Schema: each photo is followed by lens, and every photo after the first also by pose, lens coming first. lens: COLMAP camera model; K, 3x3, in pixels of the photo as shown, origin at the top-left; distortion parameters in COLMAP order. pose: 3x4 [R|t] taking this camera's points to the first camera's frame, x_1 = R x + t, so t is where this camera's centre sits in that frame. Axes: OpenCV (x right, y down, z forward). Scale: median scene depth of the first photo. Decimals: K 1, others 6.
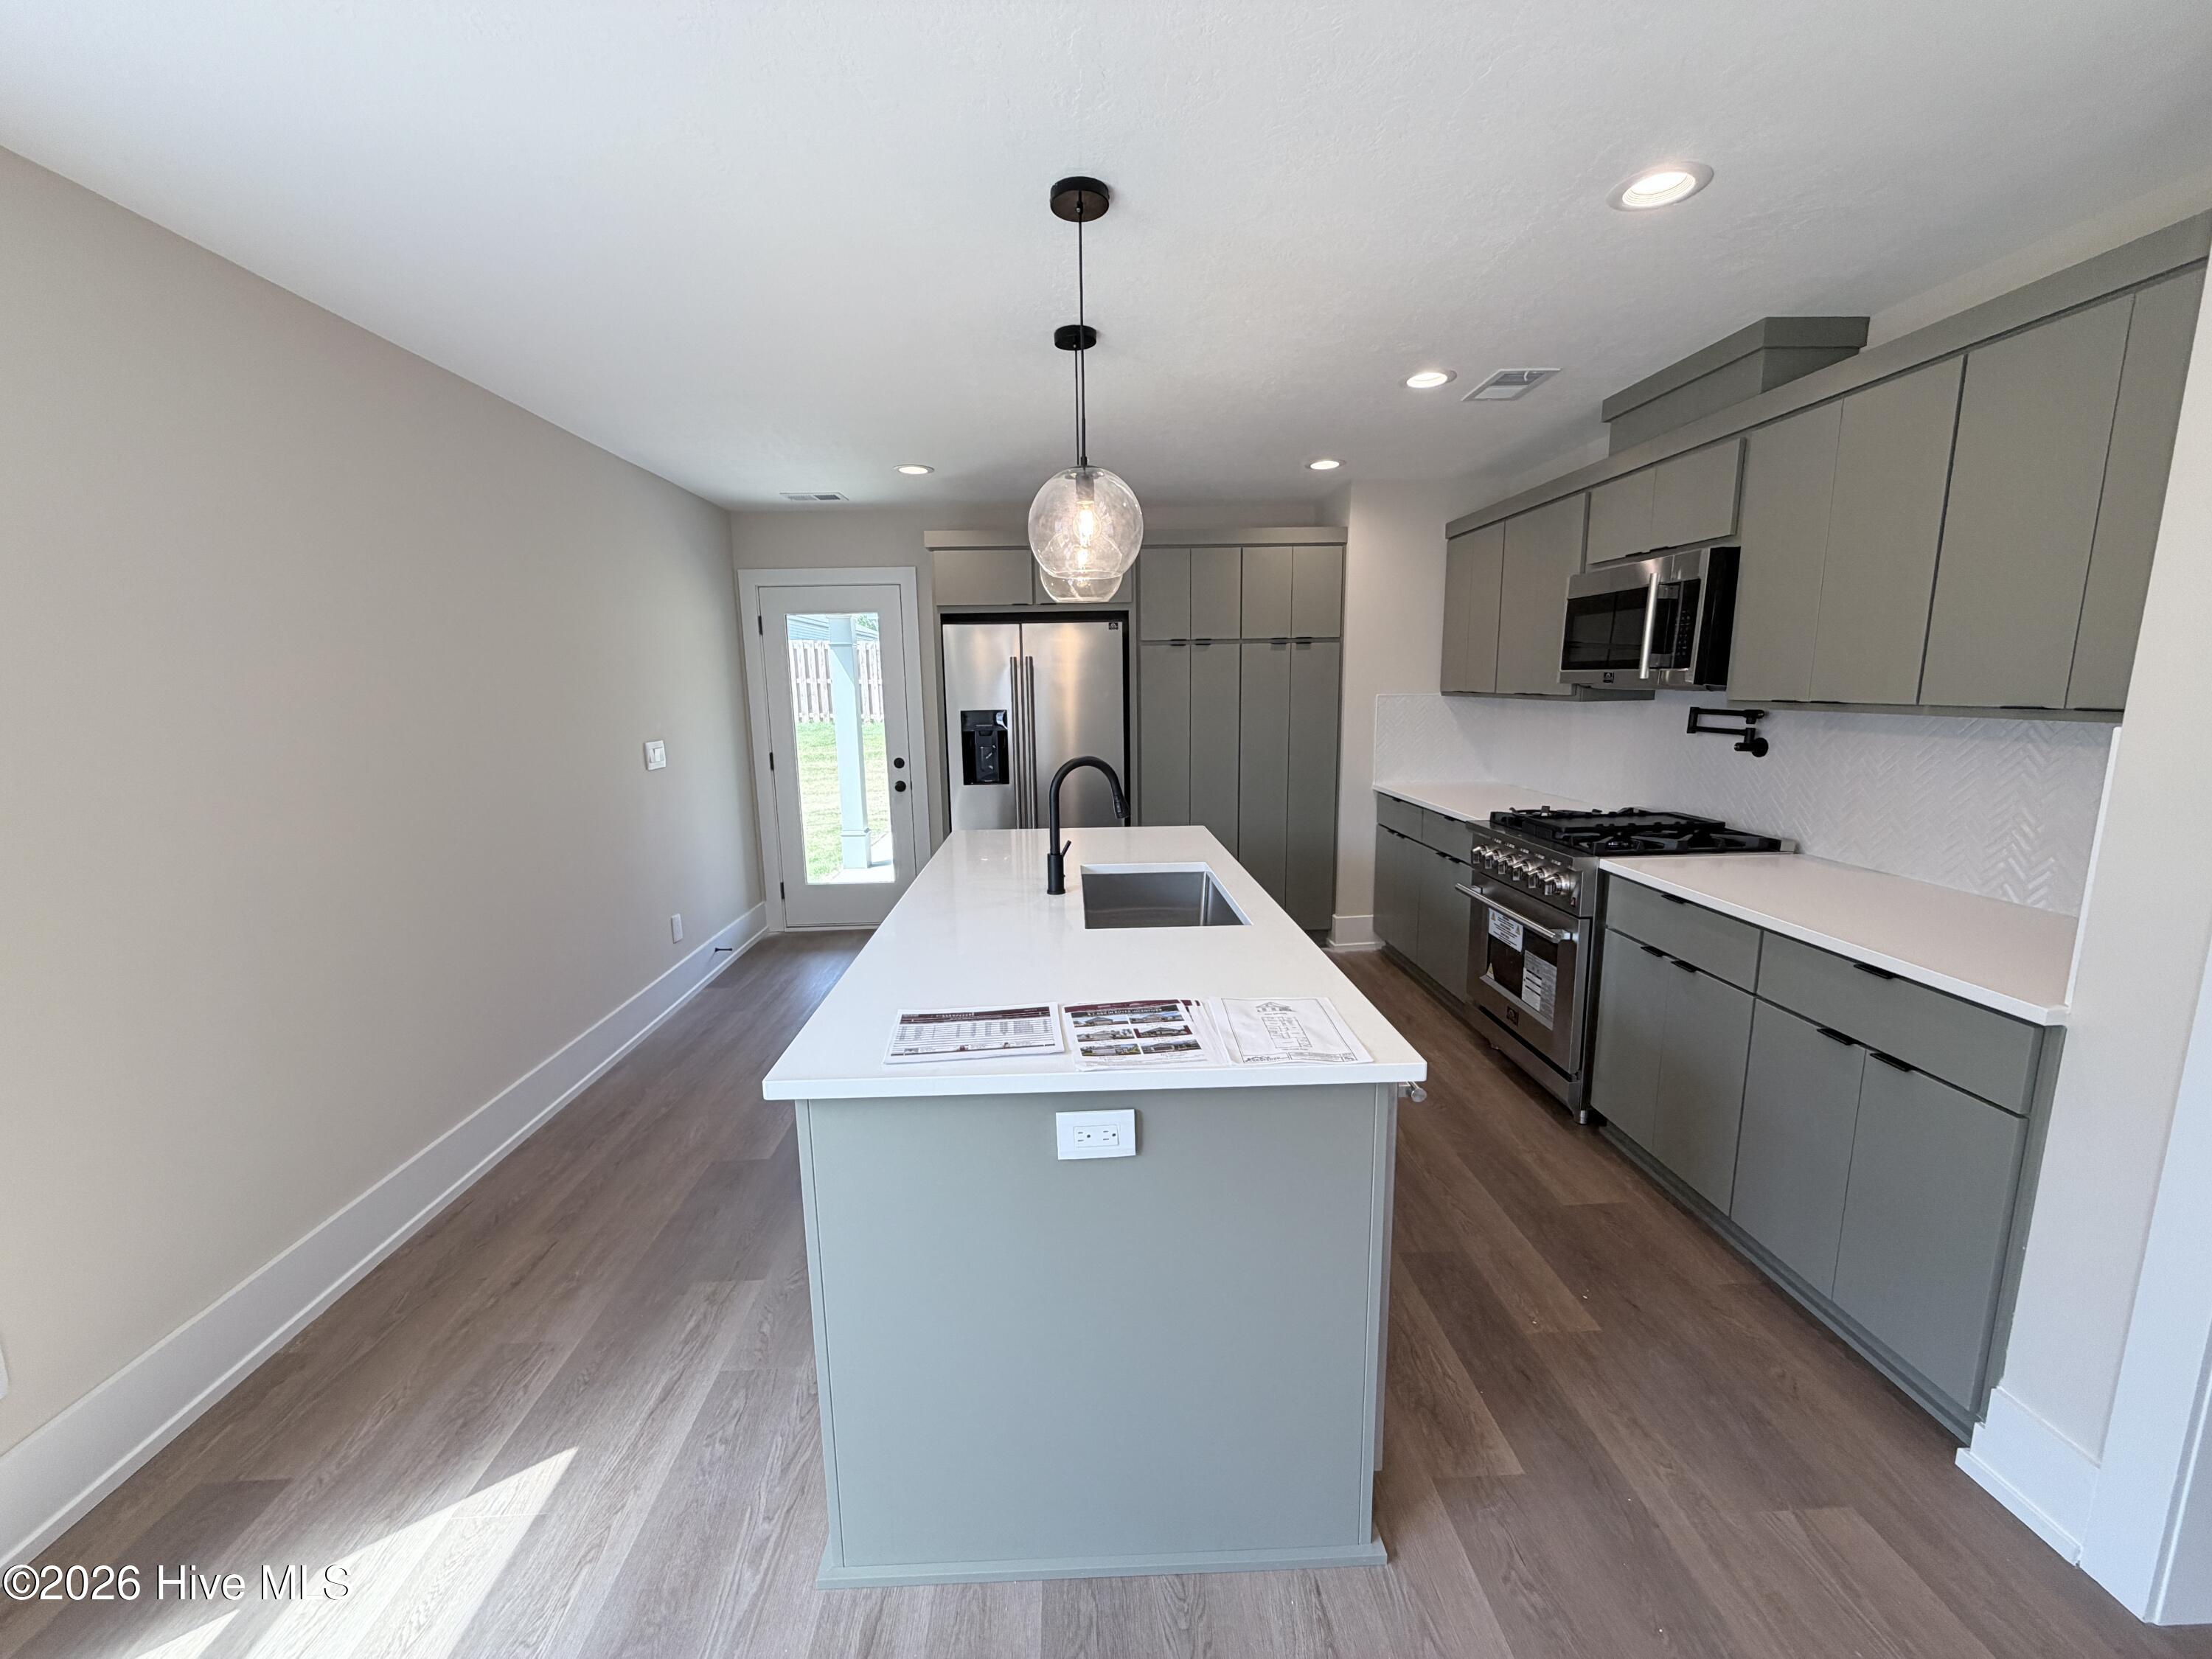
lens RADIAL K [[882.9, 0, 1097.1], [0, 882.9, 828.8], [0, 0, 1]] dist [0.001277, 0.000098]
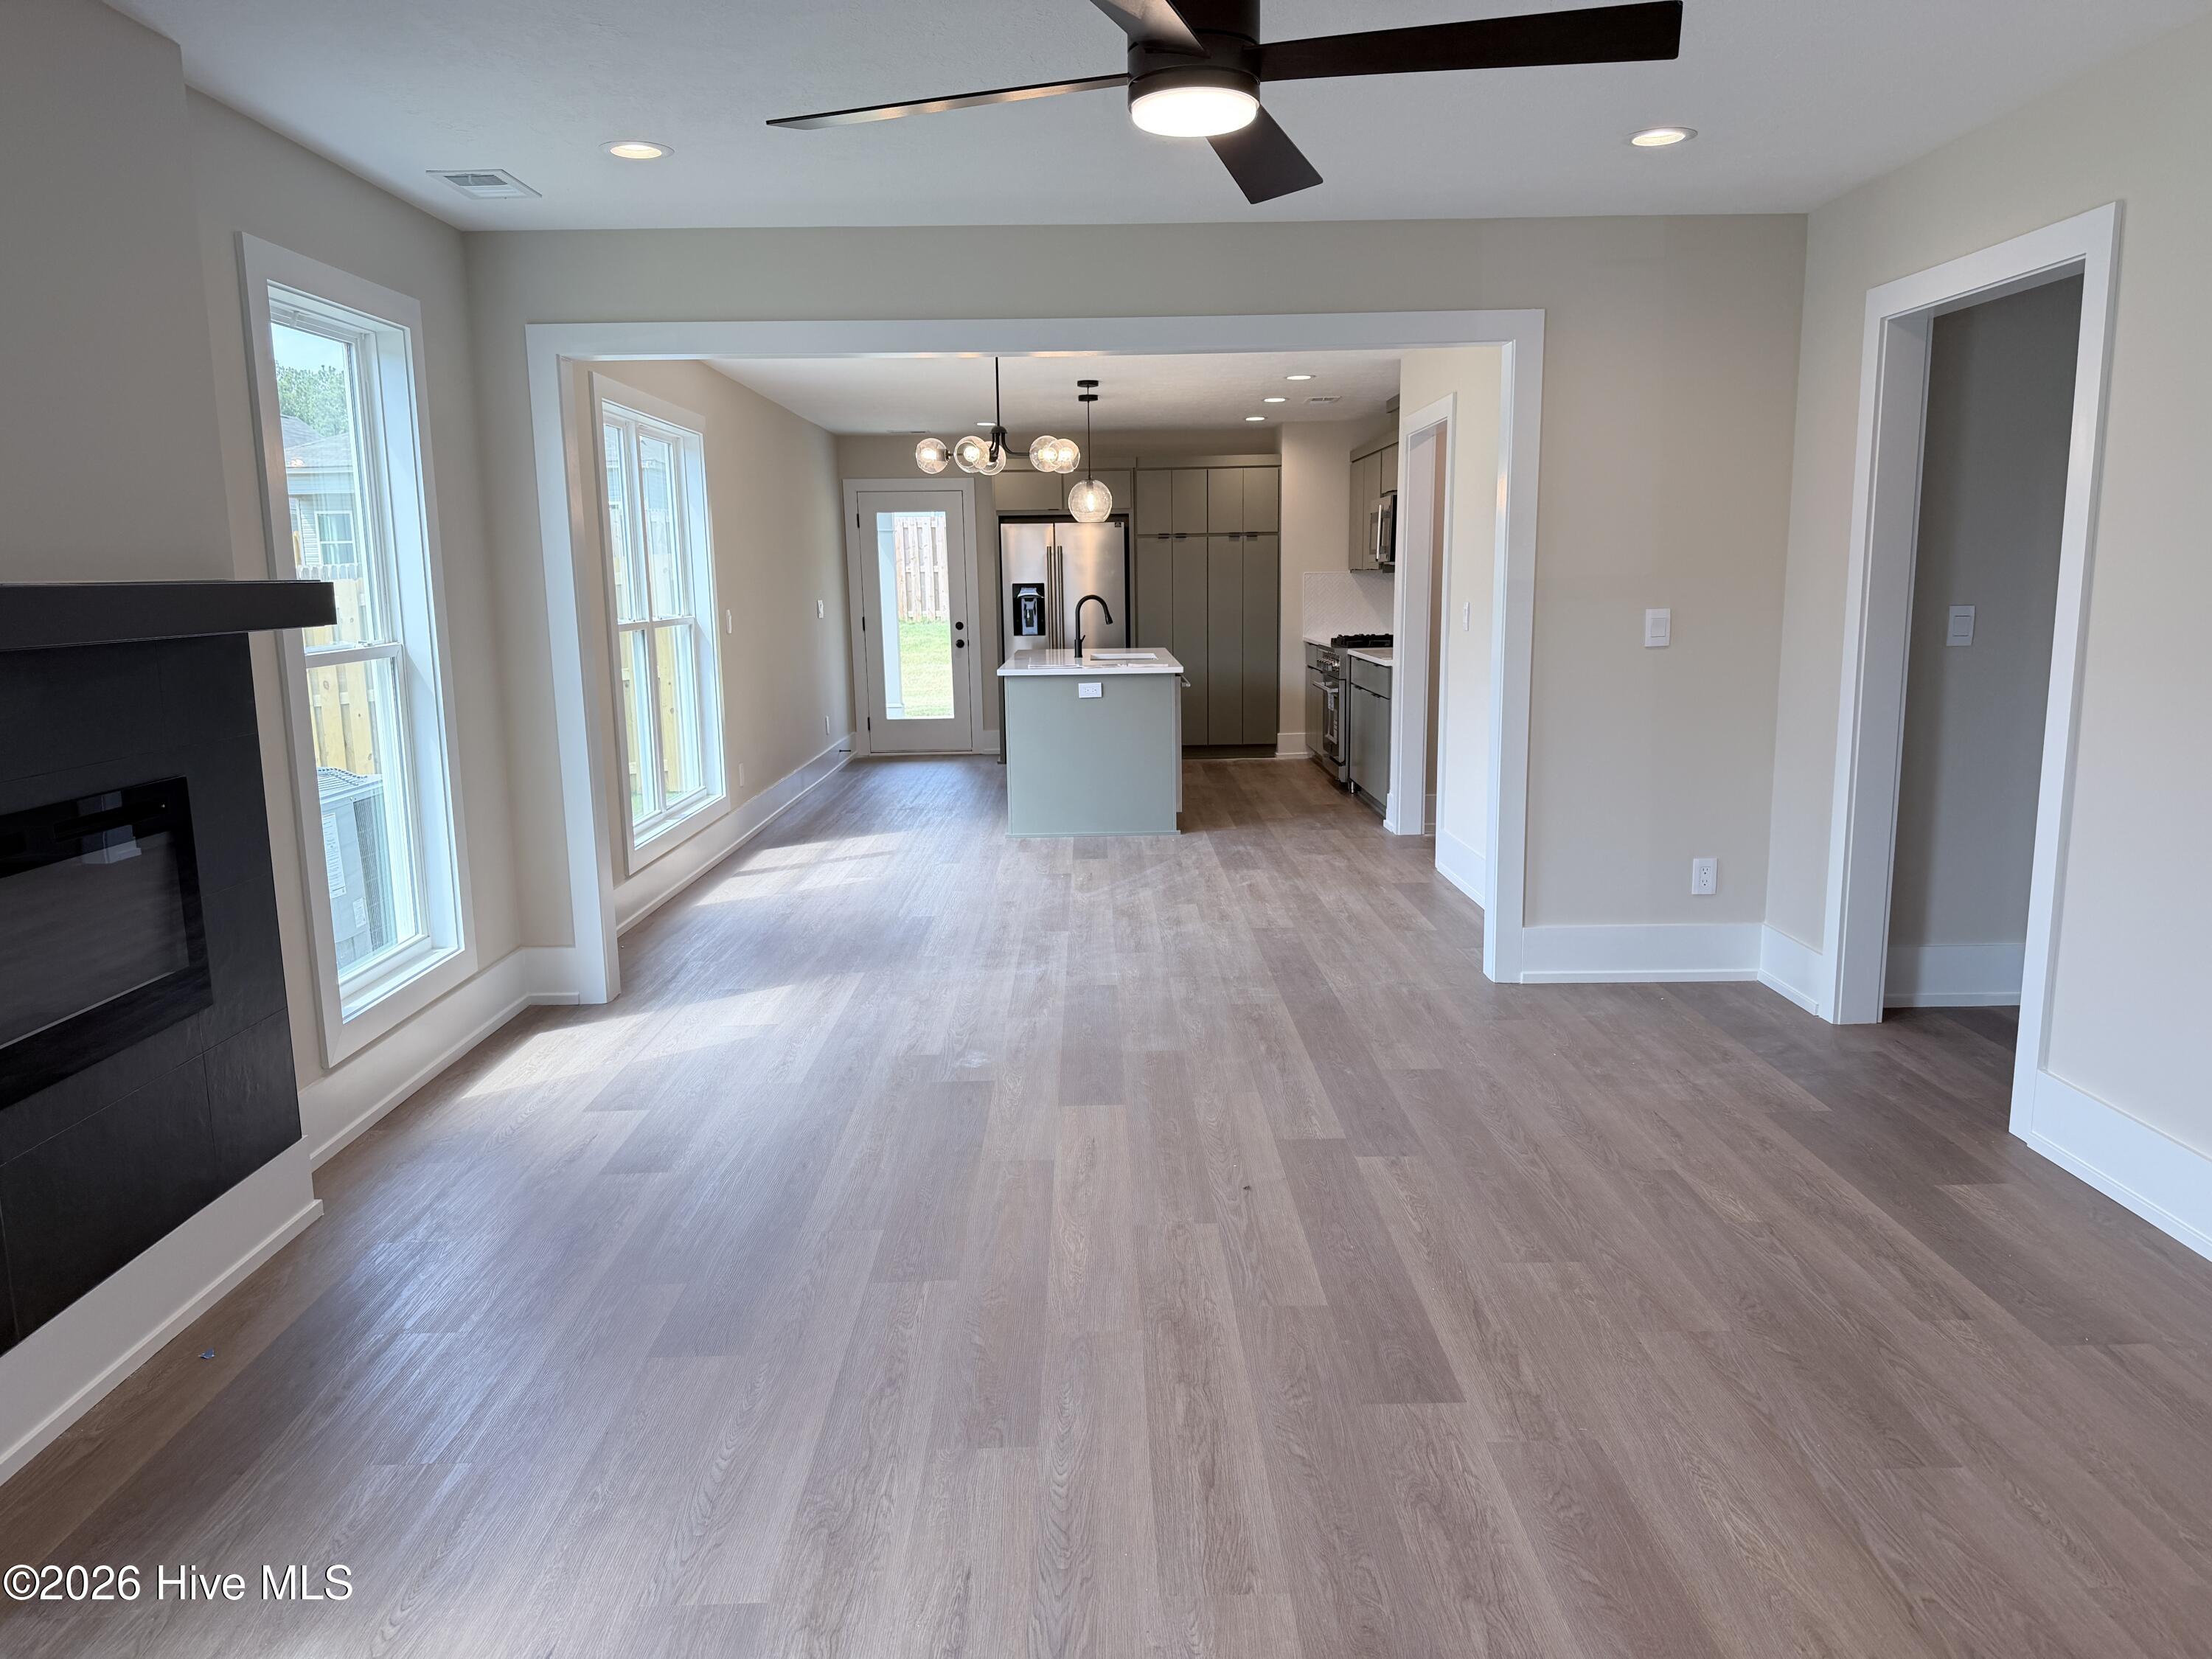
lens RADIAL K [[1543.0, 0, 1106.0], [0, 1543.0, 829.5], [0, 0, 1]] dist [0.081529, -0.006348]
pose [[0.999645, 0.004719, -0.026221, 0.069804], [-0.004795, 0.999985, -0.002824, 0.284067], [0.026208, 0.002949, 0.999652, -1.573939]]
